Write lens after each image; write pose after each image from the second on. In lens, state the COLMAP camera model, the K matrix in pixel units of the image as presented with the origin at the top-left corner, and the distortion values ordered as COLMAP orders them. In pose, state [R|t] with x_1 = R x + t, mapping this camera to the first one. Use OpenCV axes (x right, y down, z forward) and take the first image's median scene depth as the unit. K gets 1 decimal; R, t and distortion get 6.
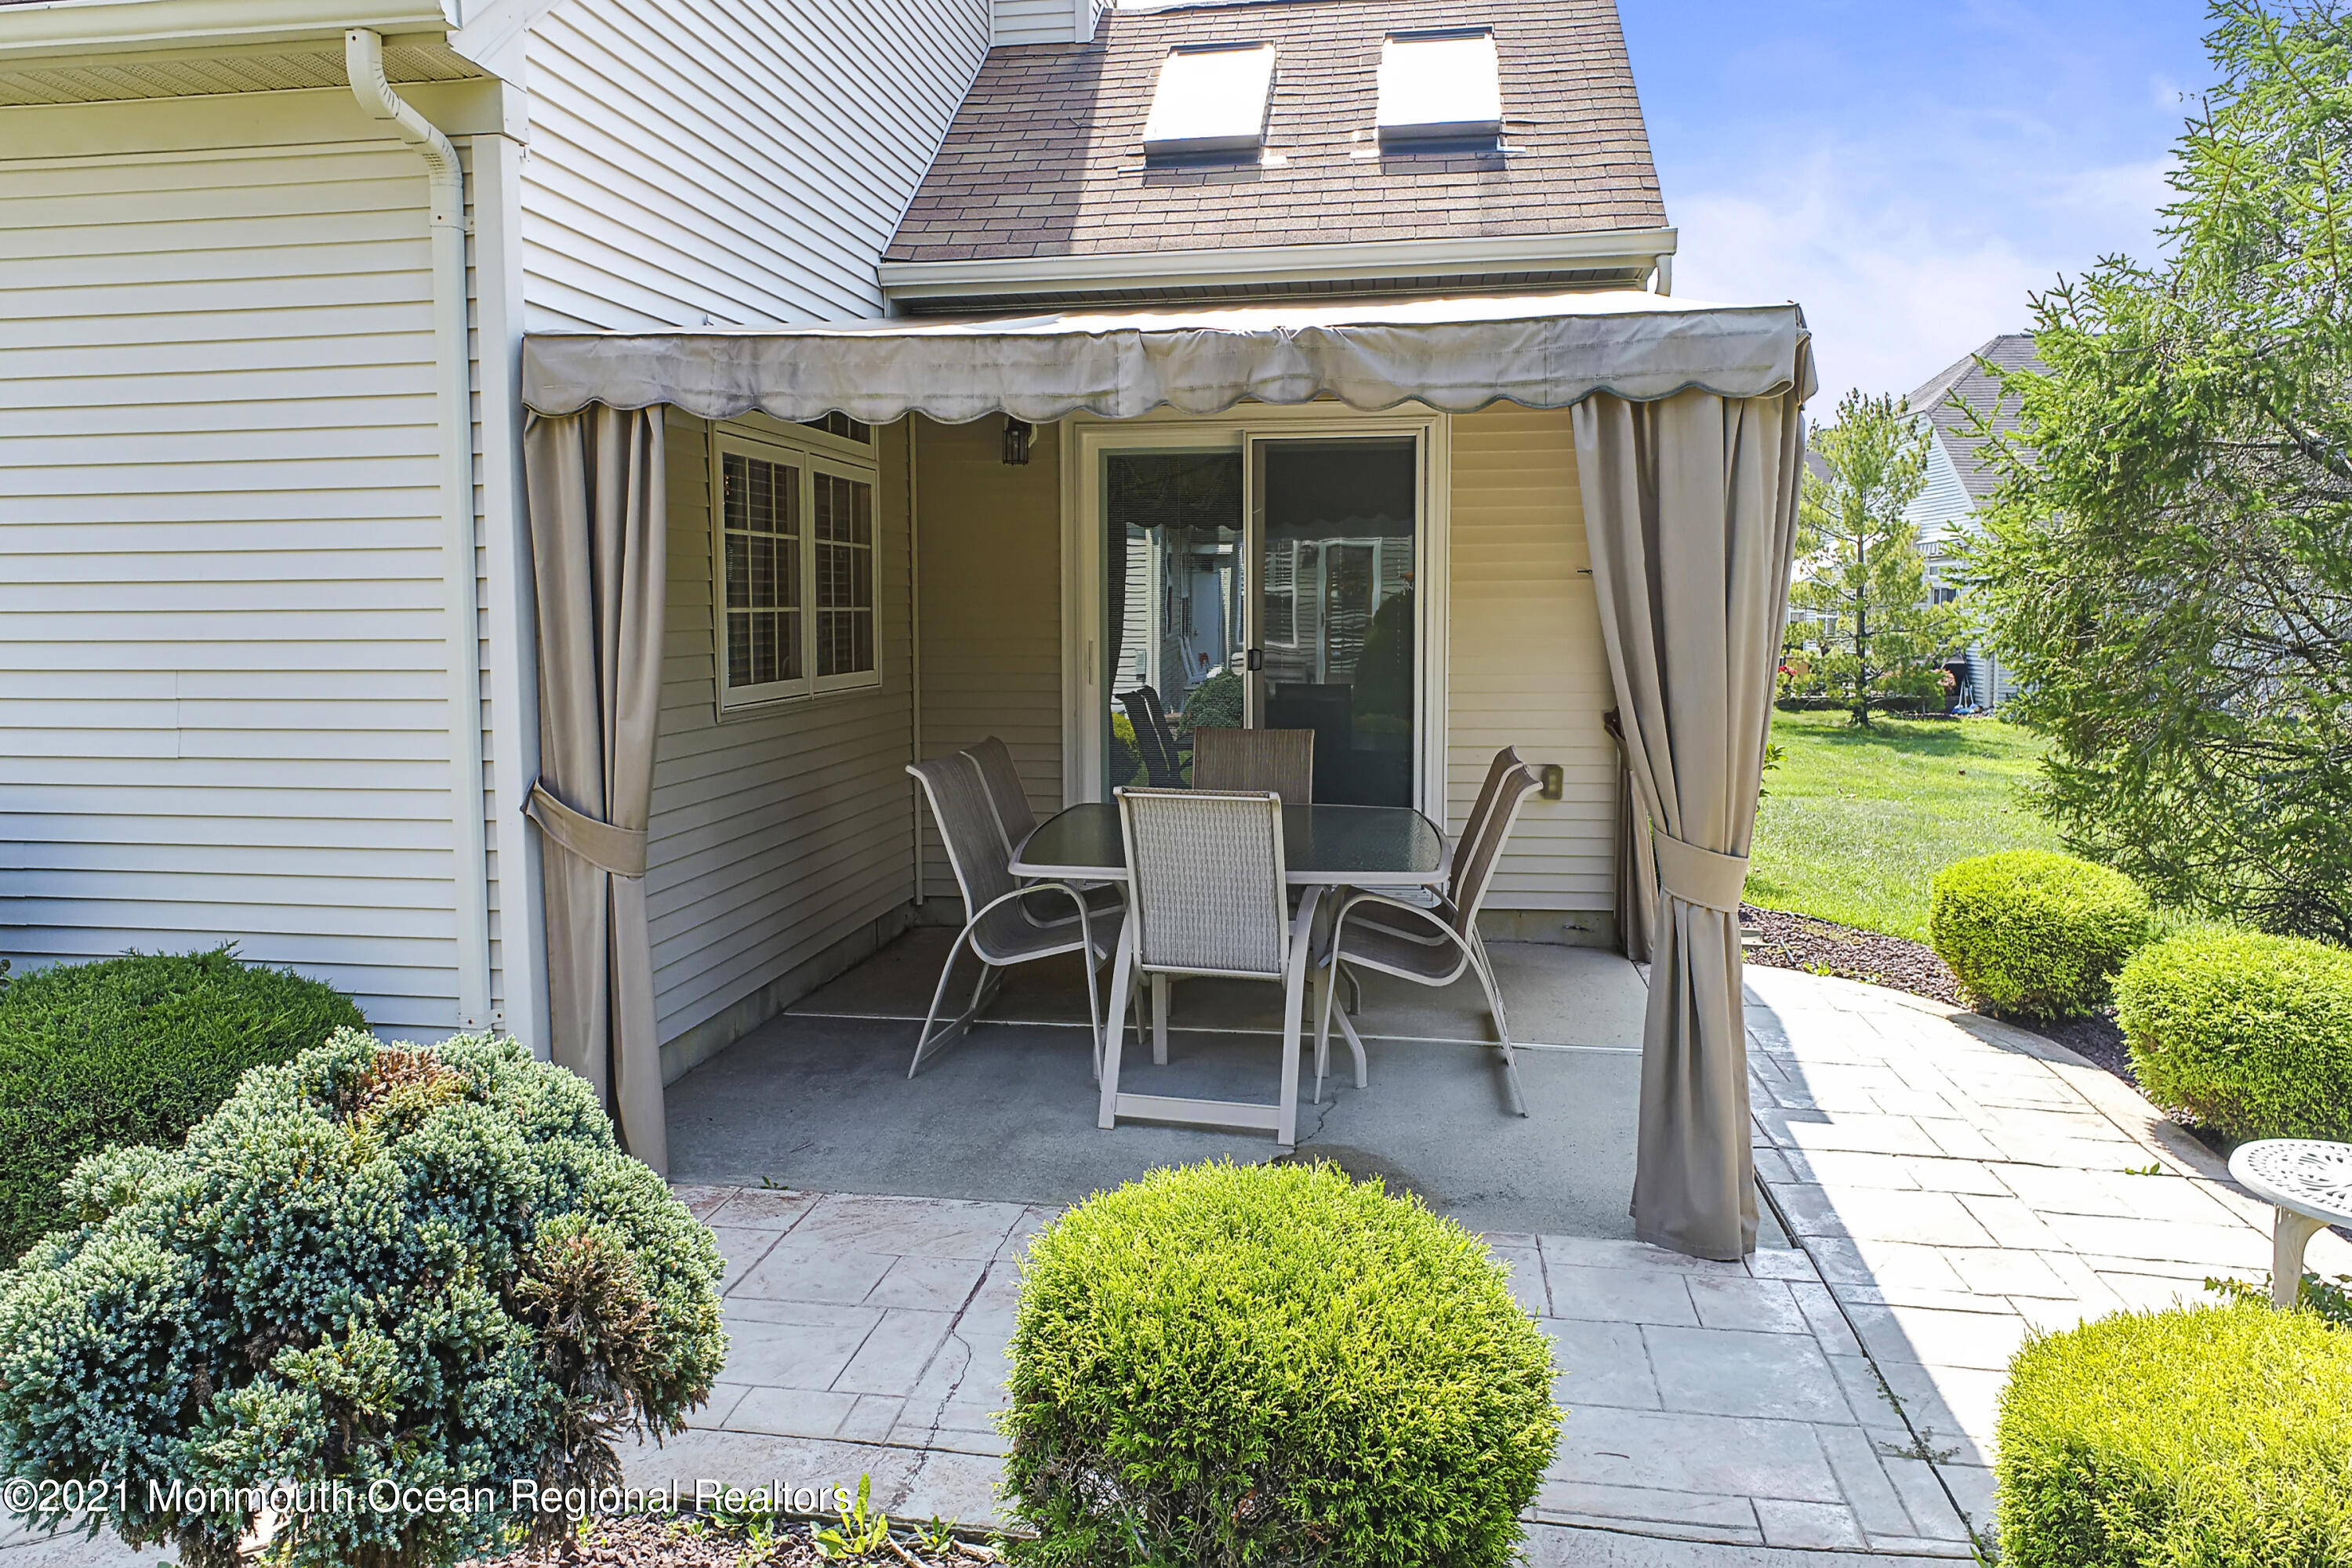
lens RADIAL K [[1590.3, 0, 1165.2], [0, 1590.3, 700.9], [0, 0, 1]] dist [-0.008845, -0.003888]
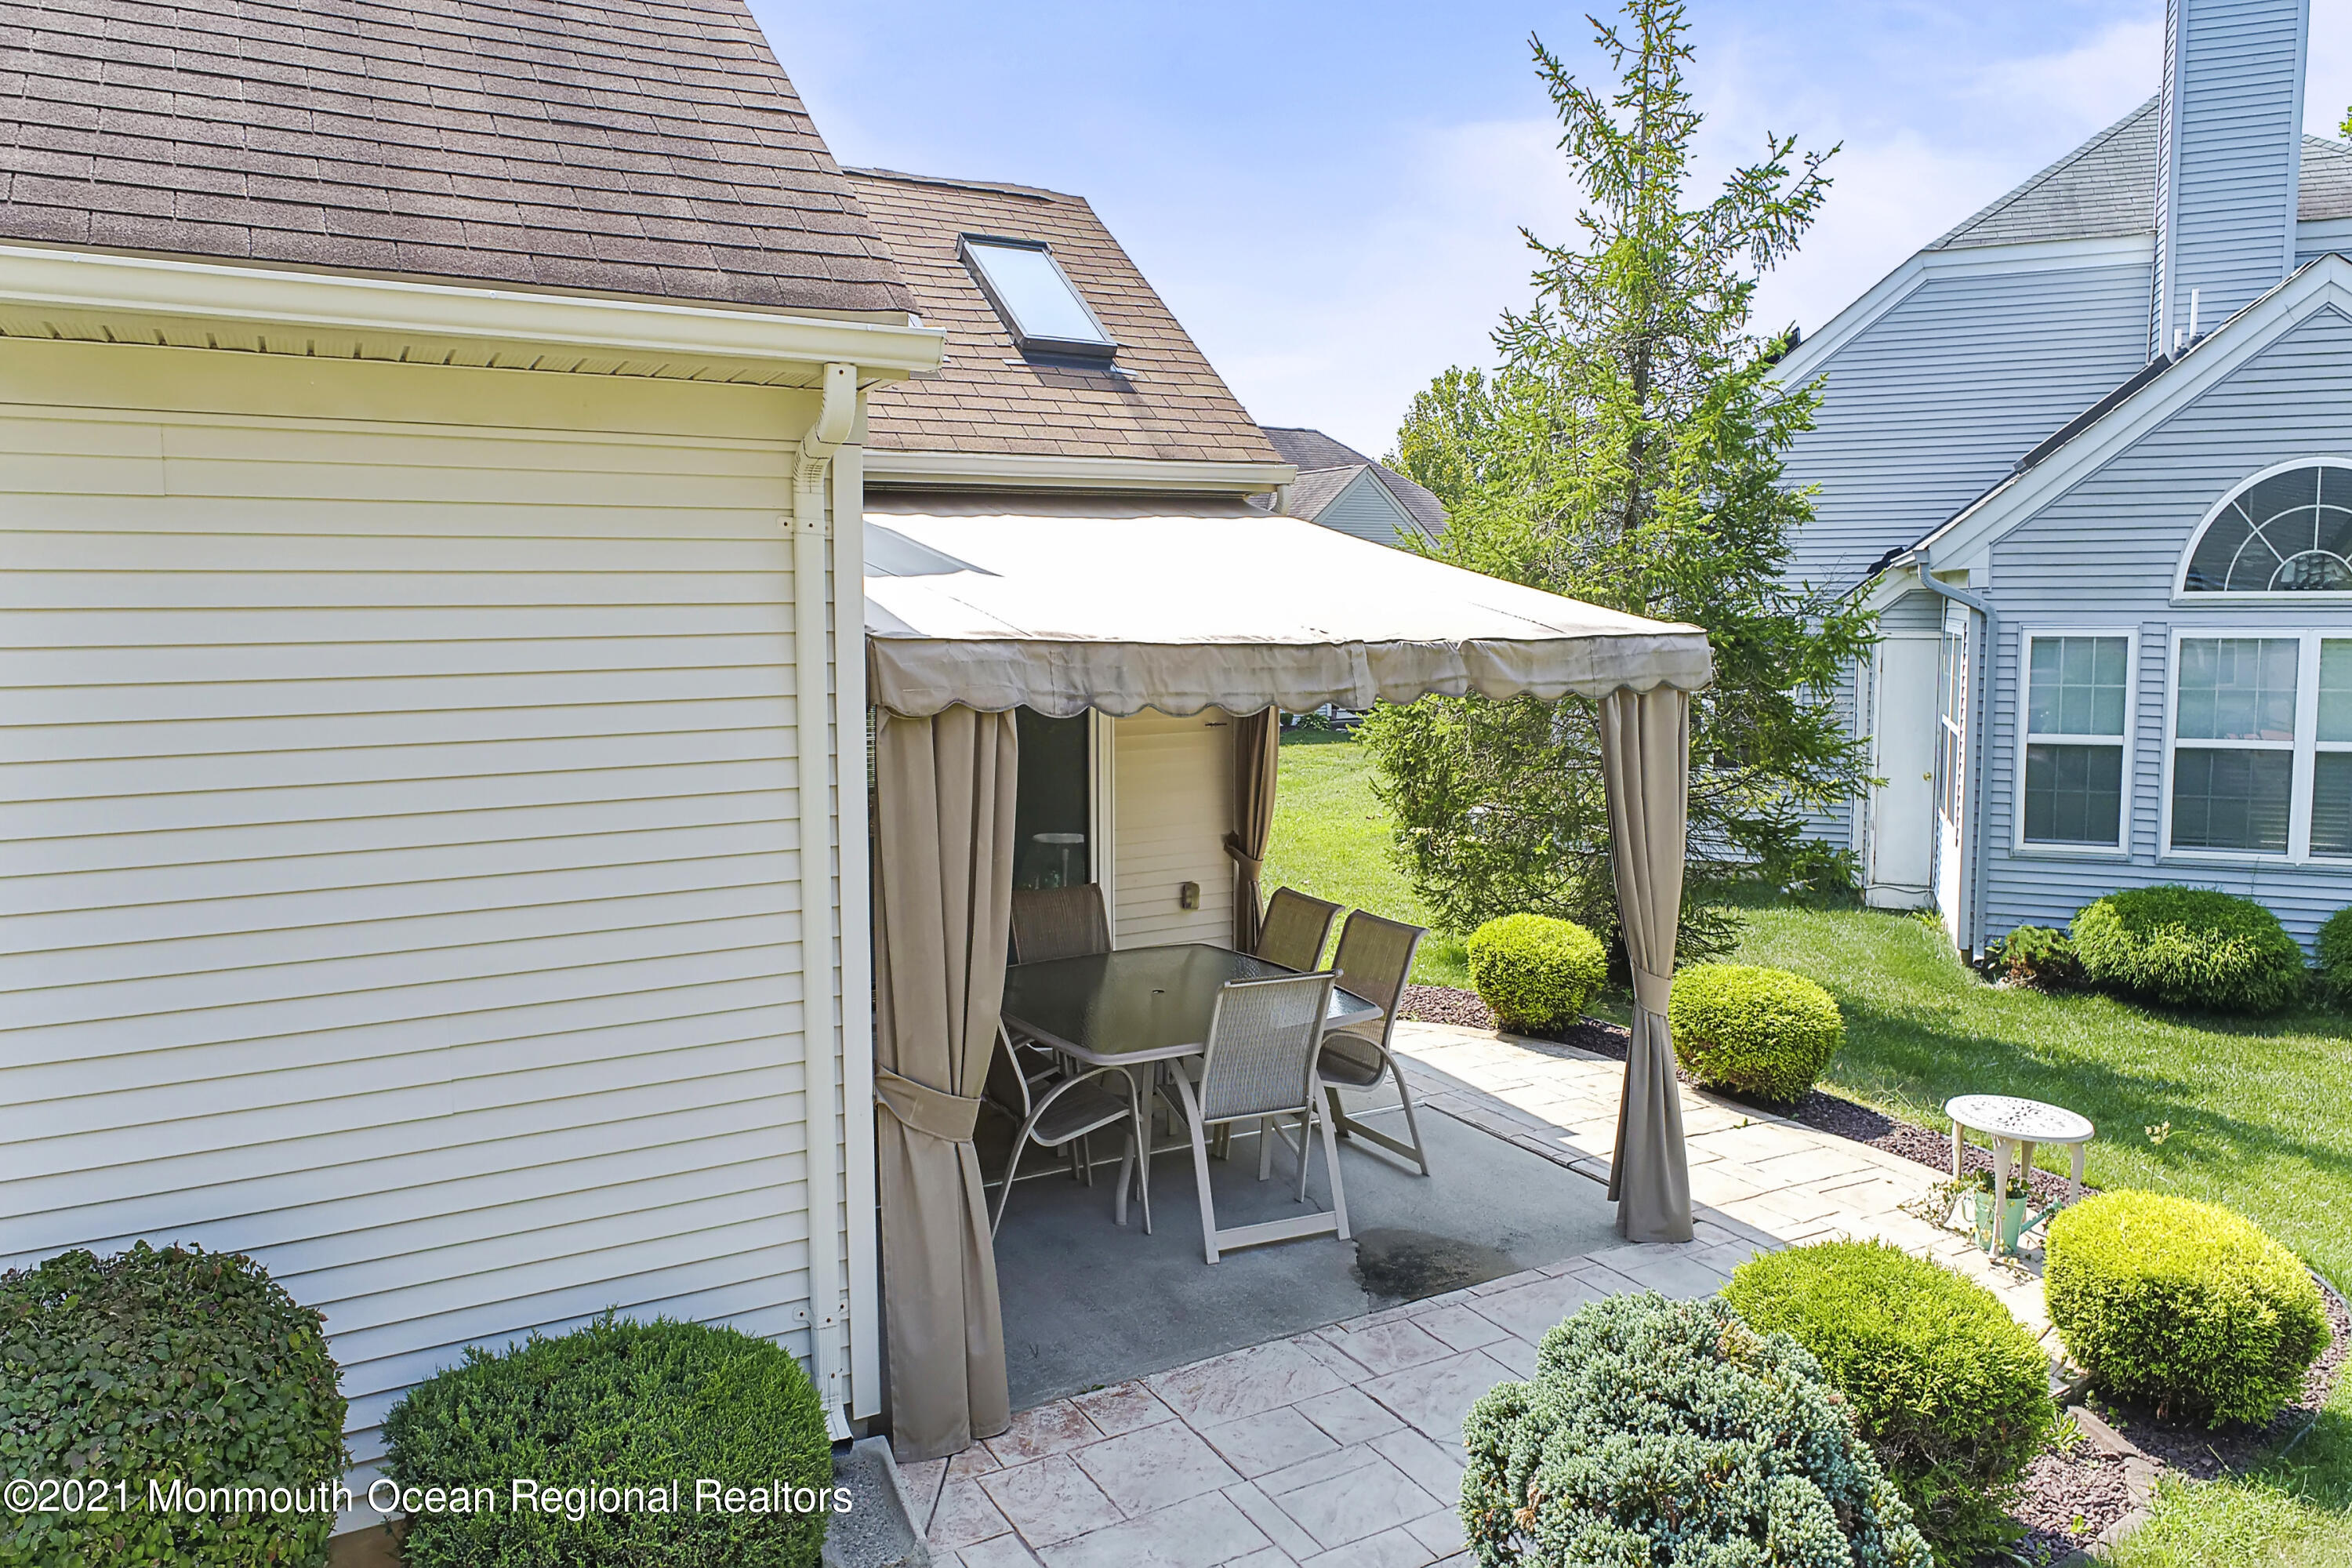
lens RADIAL K [[1590.3, 0, 1165.2], [0, 1590.3, 700.9], [0, 0, 1]] dist [-0.008845, -0.003888]
pose [[0.782746, -0.039013, 0.621117, -0.916526], [0.040812, 0.999103, 0.011323, -0.198453], [-0.621002, 0.016486, 0.783636, 0.080871]]
